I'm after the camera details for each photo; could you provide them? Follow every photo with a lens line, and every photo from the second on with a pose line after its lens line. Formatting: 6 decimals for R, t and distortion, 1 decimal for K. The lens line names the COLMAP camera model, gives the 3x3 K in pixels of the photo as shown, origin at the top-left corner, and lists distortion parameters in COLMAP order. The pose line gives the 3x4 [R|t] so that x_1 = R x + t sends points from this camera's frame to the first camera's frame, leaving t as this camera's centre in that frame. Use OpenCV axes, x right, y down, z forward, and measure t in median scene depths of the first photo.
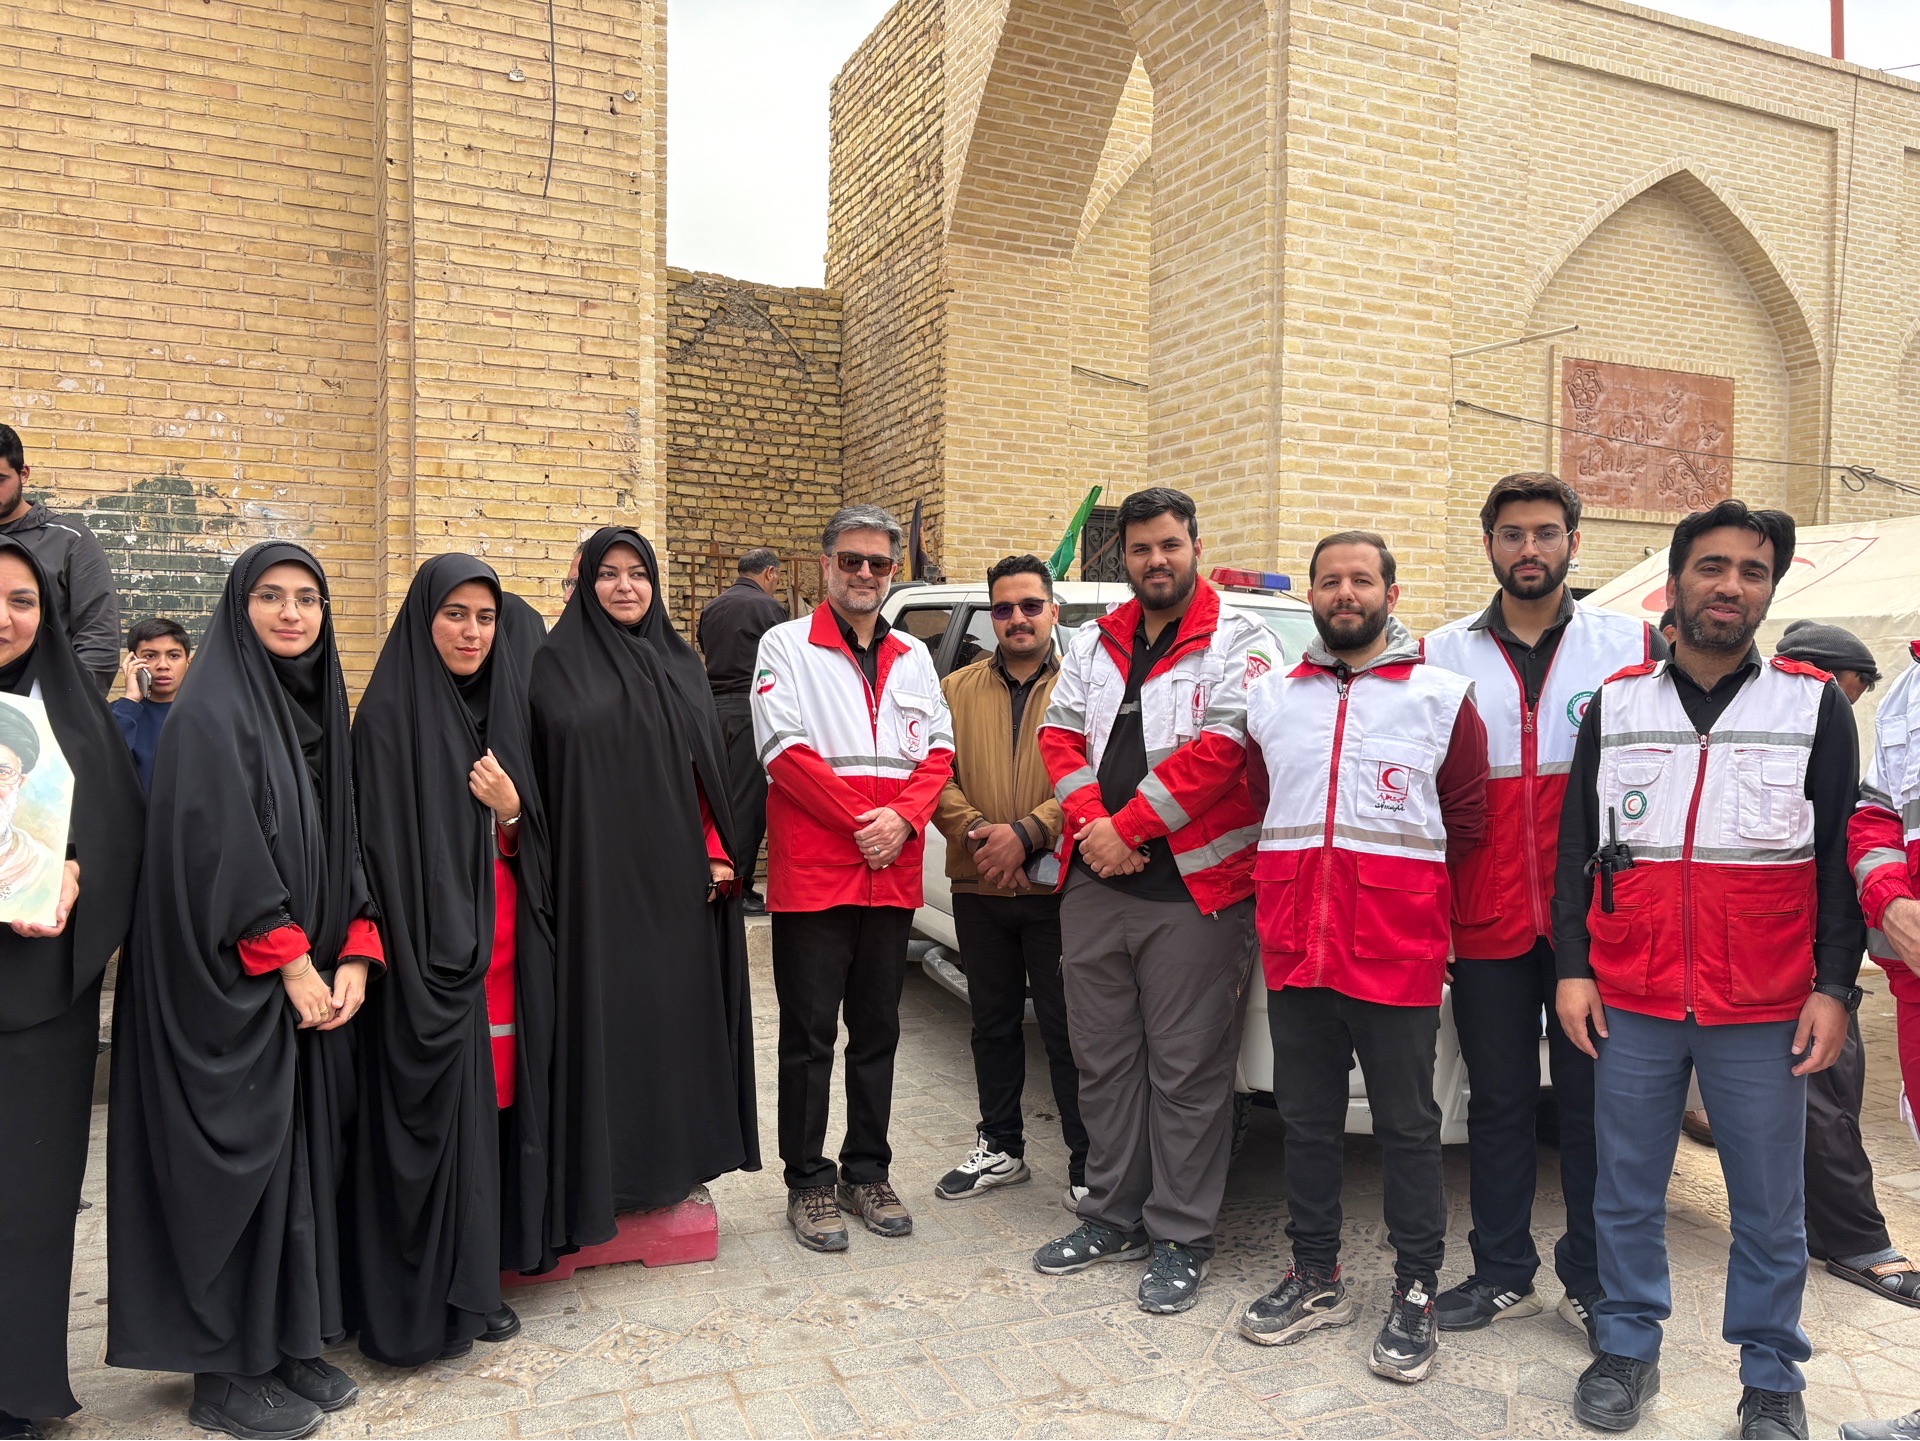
lens RADIAL K [[1455.6, 0, 943.2], [0, 1455.6, 724.6], [0, 0, 1]] dist [0.032566, -0.035930]
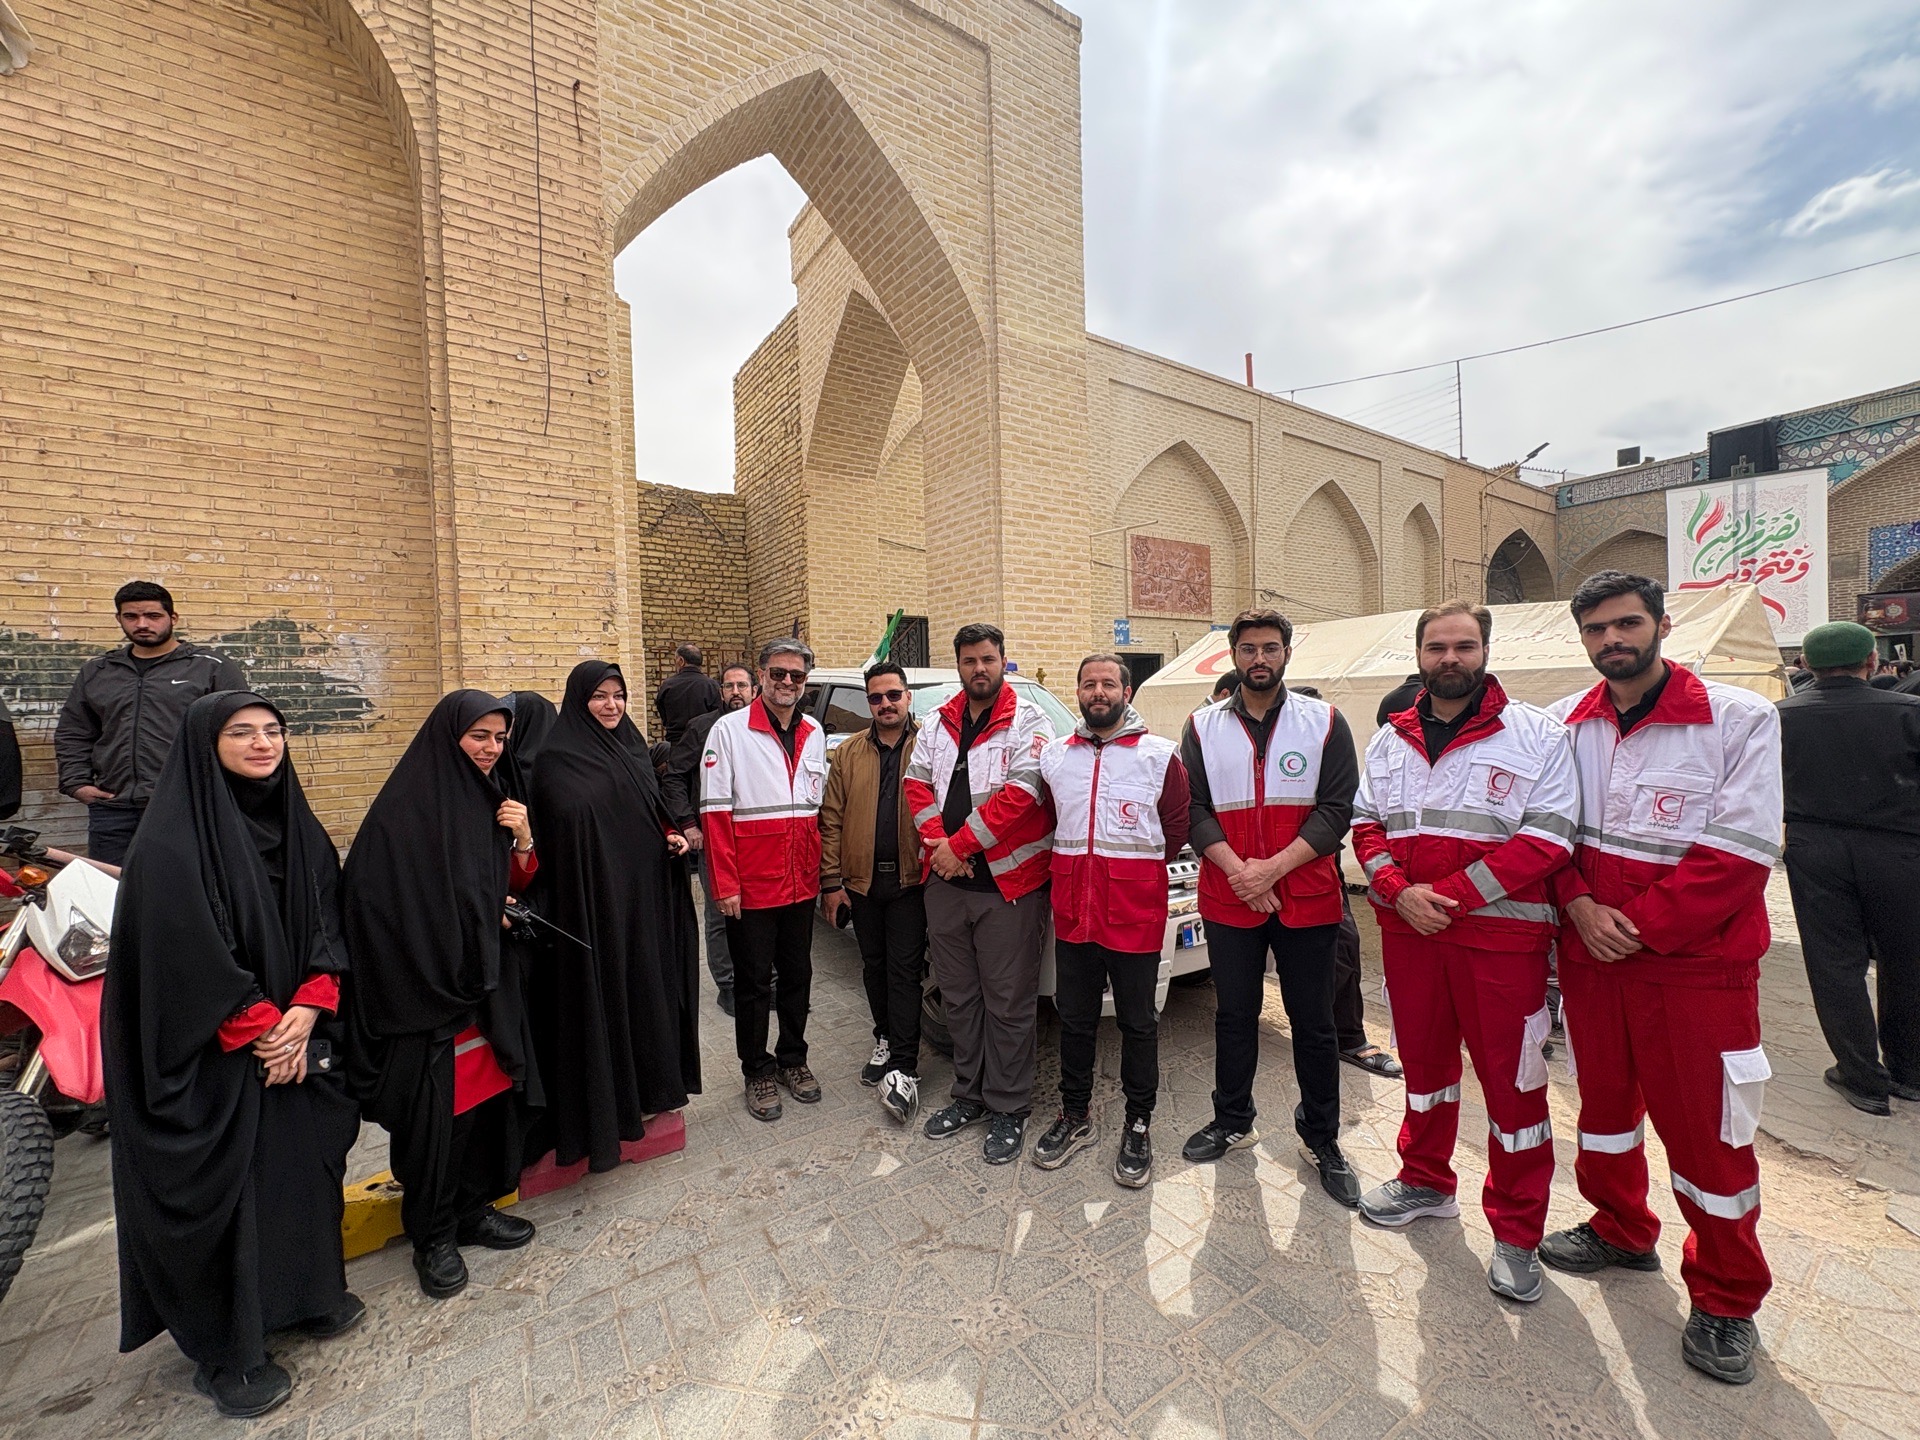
lens RADIAL K [[779.2, 0, 956.2], [0, 779.2, 722.2], [0, 0, 1]] dist [-0.001368, -0.000142]
pose [[0.982176, -0.041299, 0.183369, -0.007249], [0.042489, 0.999094, -0.002566, -0.033751], [-0.183096, 0.010311, 0.983041, 0.105298]]
